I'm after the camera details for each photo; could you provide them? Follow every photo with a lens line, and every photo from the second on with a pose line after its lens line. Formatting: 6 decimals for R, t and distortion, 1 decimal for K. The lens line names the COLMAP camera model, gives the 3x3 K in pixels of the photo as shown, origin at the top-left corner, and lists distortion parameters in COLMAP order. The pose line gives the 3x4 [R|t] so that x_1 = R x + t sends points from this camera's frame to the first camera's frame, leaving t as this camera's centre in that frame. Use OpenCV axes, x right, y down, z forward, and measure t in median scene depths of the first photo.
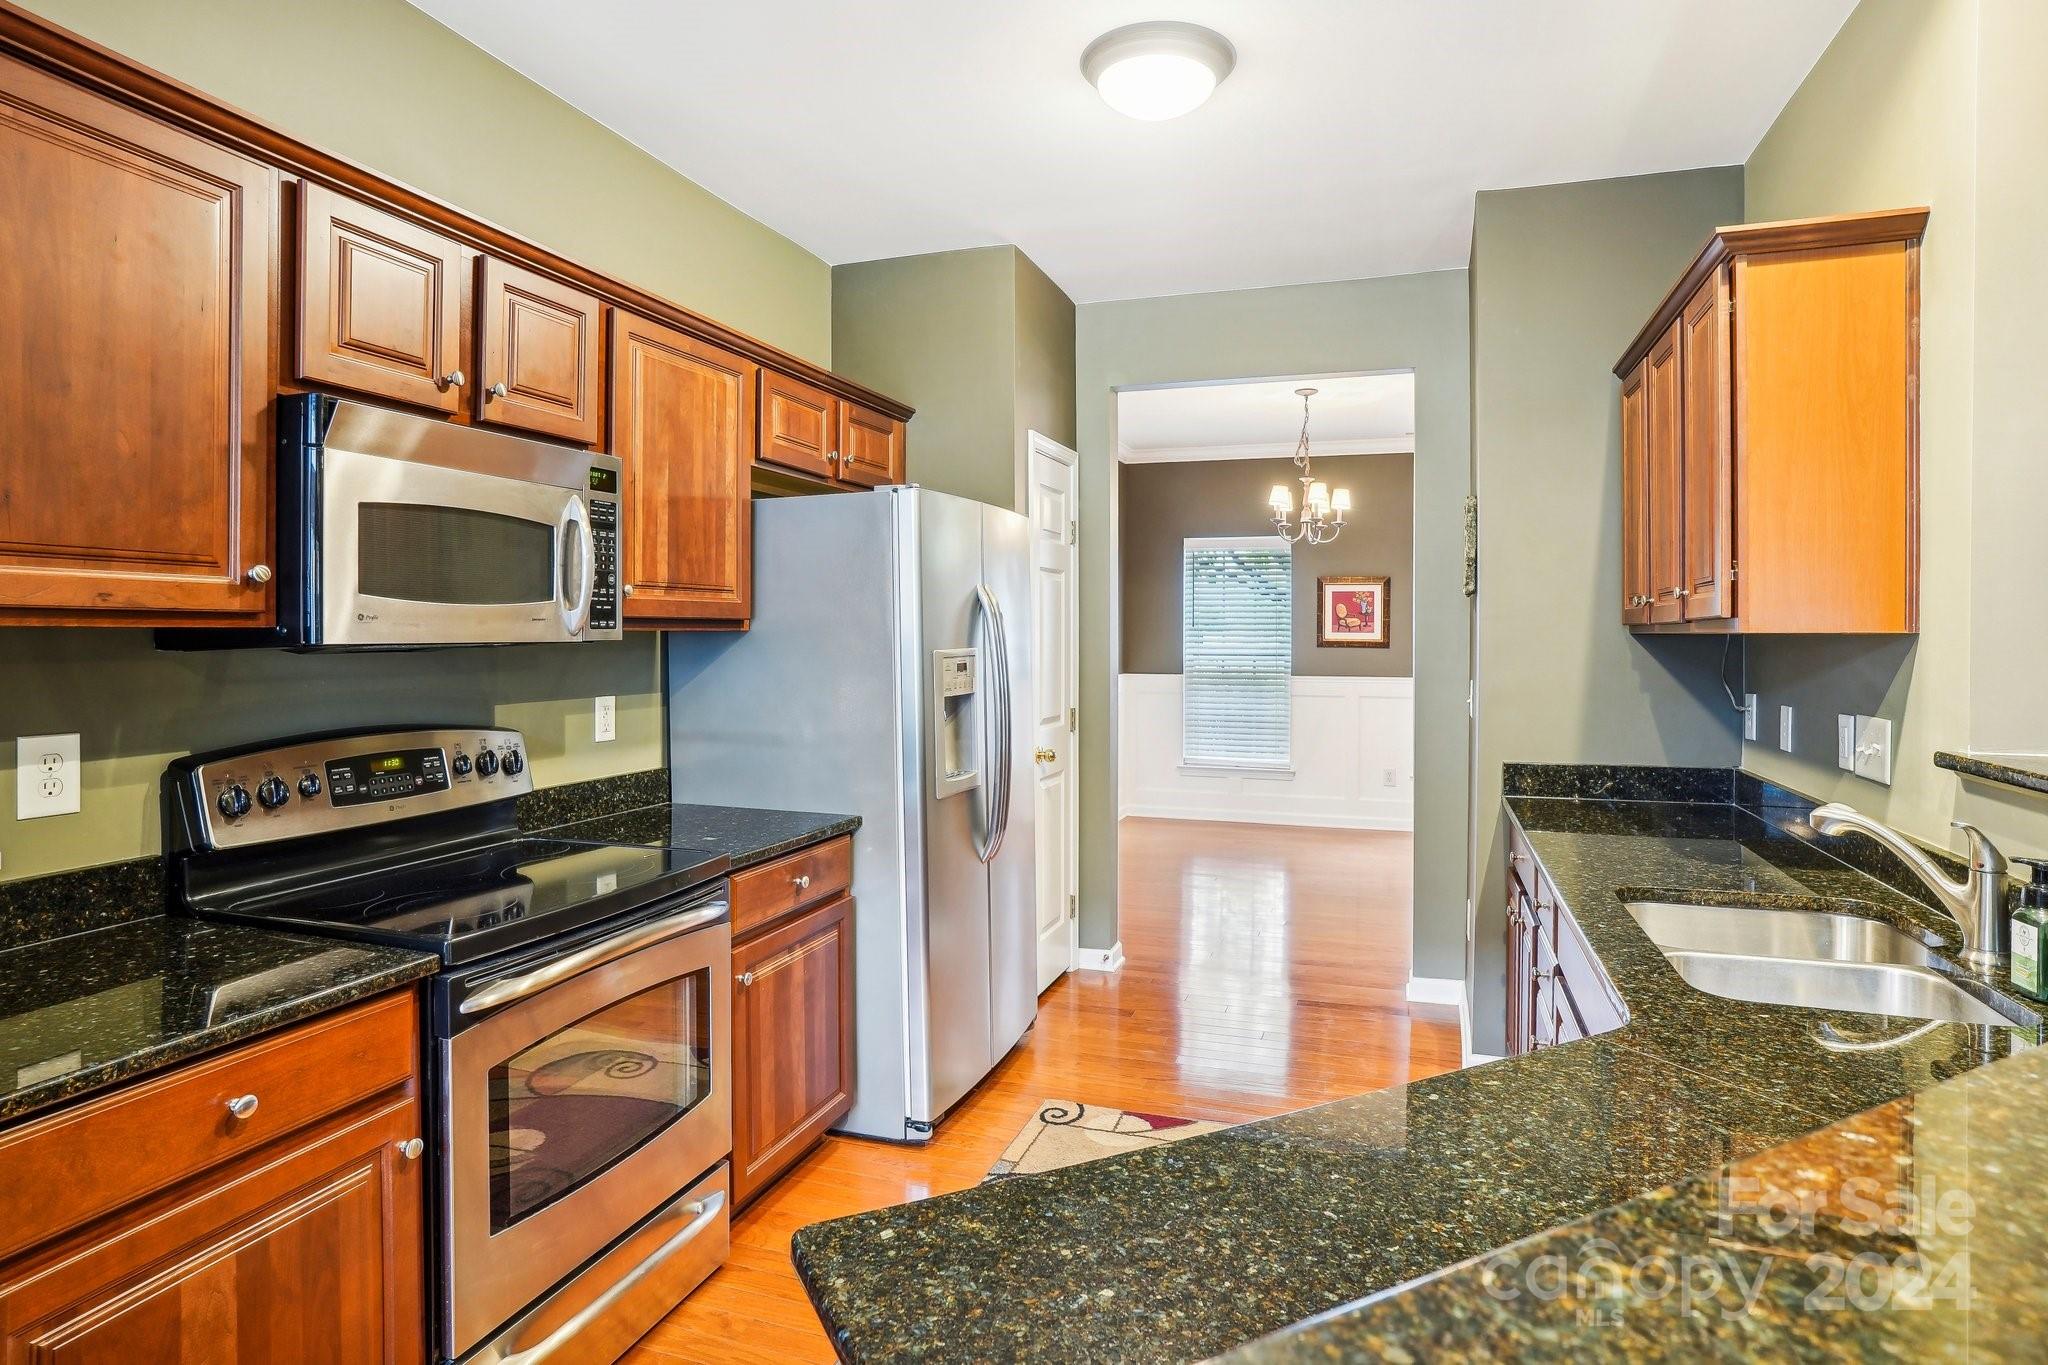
lens RADIAL K [[1101.9, 0, 1021.8], [0, 1101.9, 668.5], [0, 0, 1]] dist [-0.076137, 0.044752]
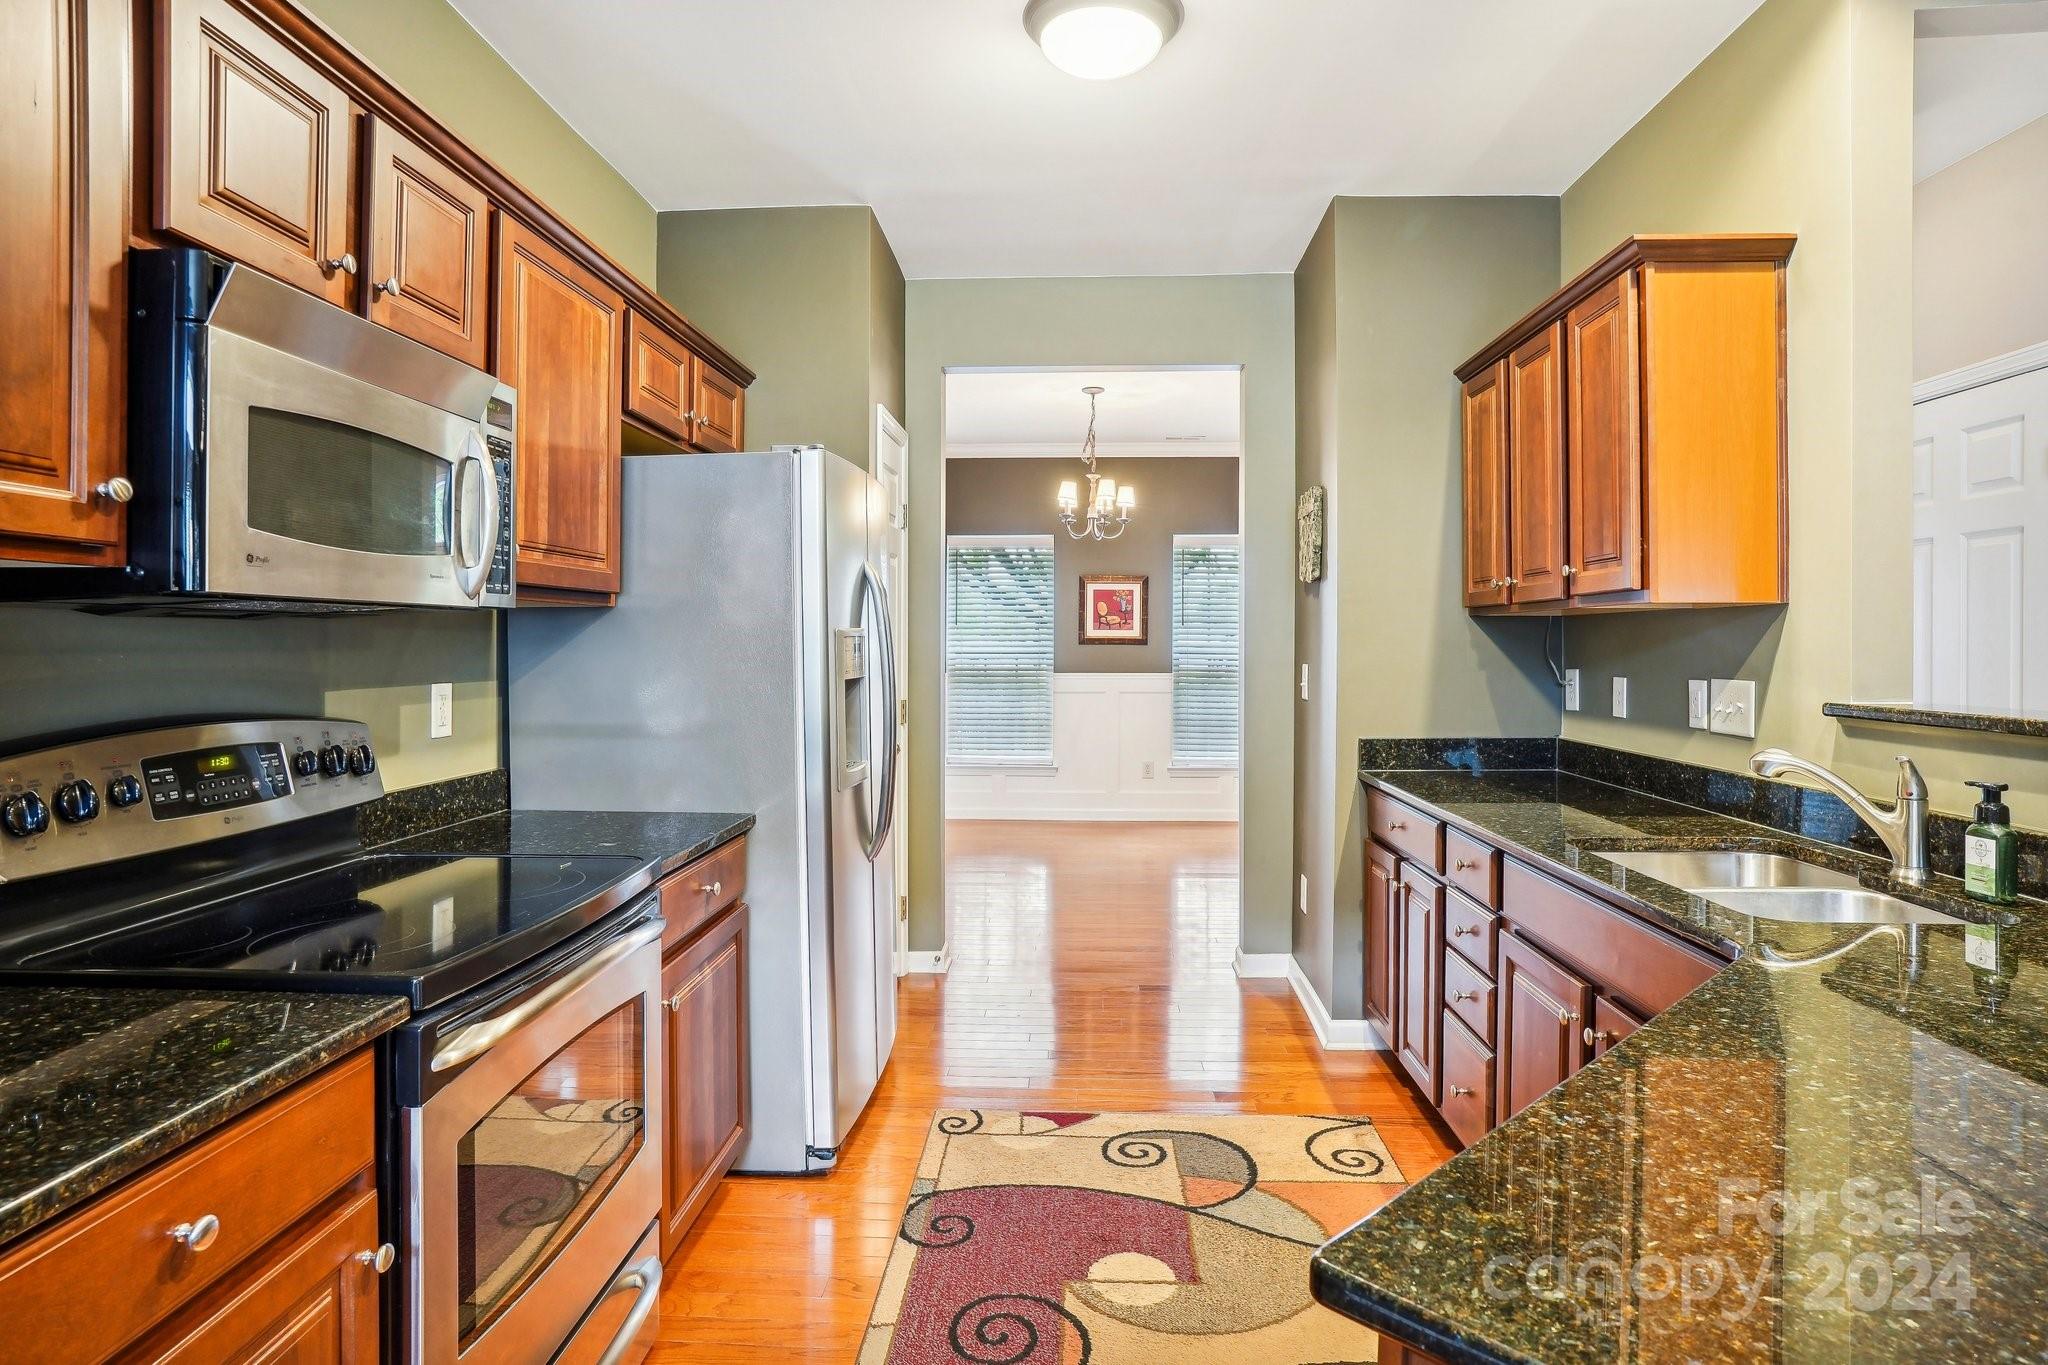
lens RADIAL K [[1101.9, 0, 1021.8], [0, 1101.9, 668.5], [0, 0, 1]] dist [-0.076137, 0.044752]
pose [[0.960733, -0.008925, 0.277329, -0.203690], [0.011051, 0.999920, -0.006101, 0.026318], [-0.277253, 0.008926, 0.960756, 0.090401]]
